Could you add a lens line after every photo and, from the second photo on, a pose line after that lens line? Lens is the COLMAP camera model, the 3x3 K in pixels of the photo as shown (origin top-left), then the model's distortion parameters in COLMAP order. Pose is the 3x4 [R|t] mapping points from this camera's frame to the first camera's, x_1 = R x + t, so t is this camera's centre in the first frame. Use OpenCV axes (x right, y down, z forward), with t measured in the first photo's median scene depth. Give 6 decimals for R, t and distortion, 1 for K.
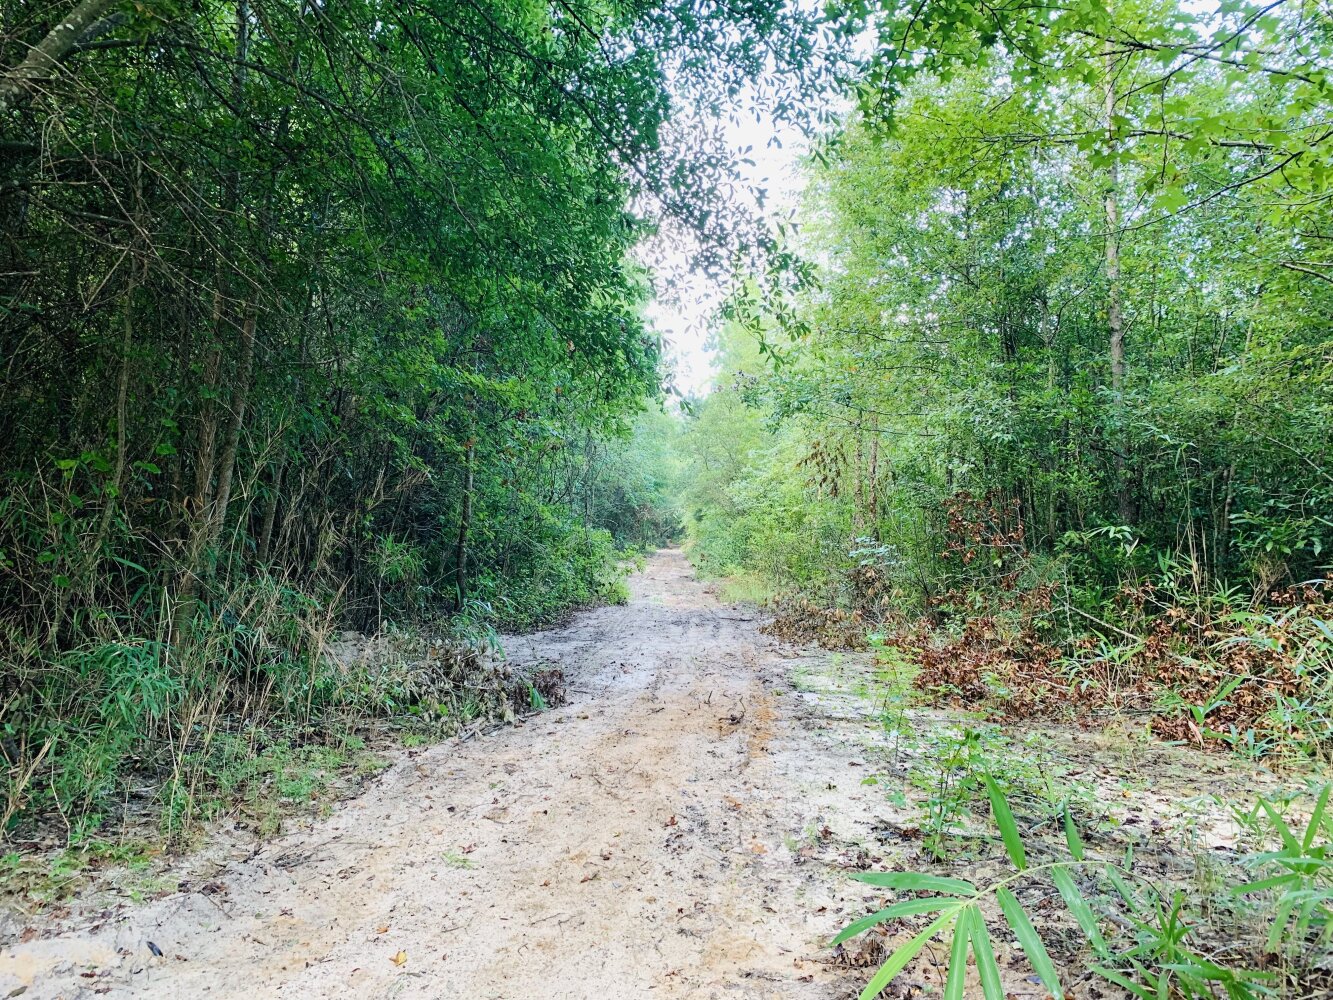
lens RADIAL K [[1011.5, 0, 666.5], [0, 1011.5, 500.0], [0, 0, 1]] dist [0.067889, -0.125314]
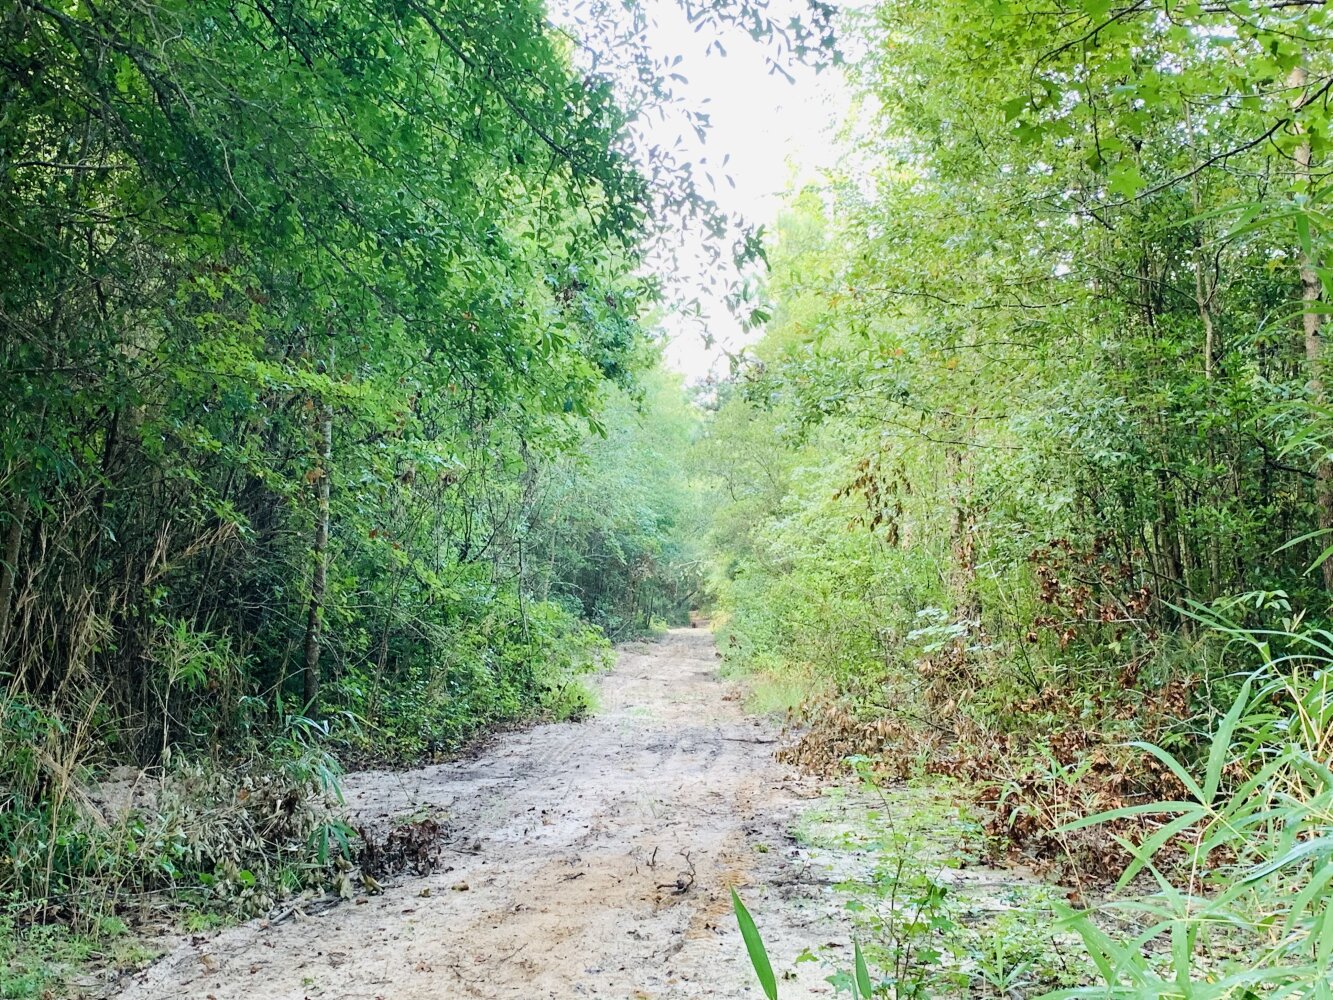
lens RADIAL K [[1663.0, 0, 666.5], [0, 1663.0, 500.0], [0, 0, 1]] dist [0.094087, -0.249852]
pose [[0.999818, -0.016910, -0.008828, 0.067434], [0.016654, 0.999459, -0.028352, -0.010096], [0.009303, 0.028200, 0.999559, -0.116302]]
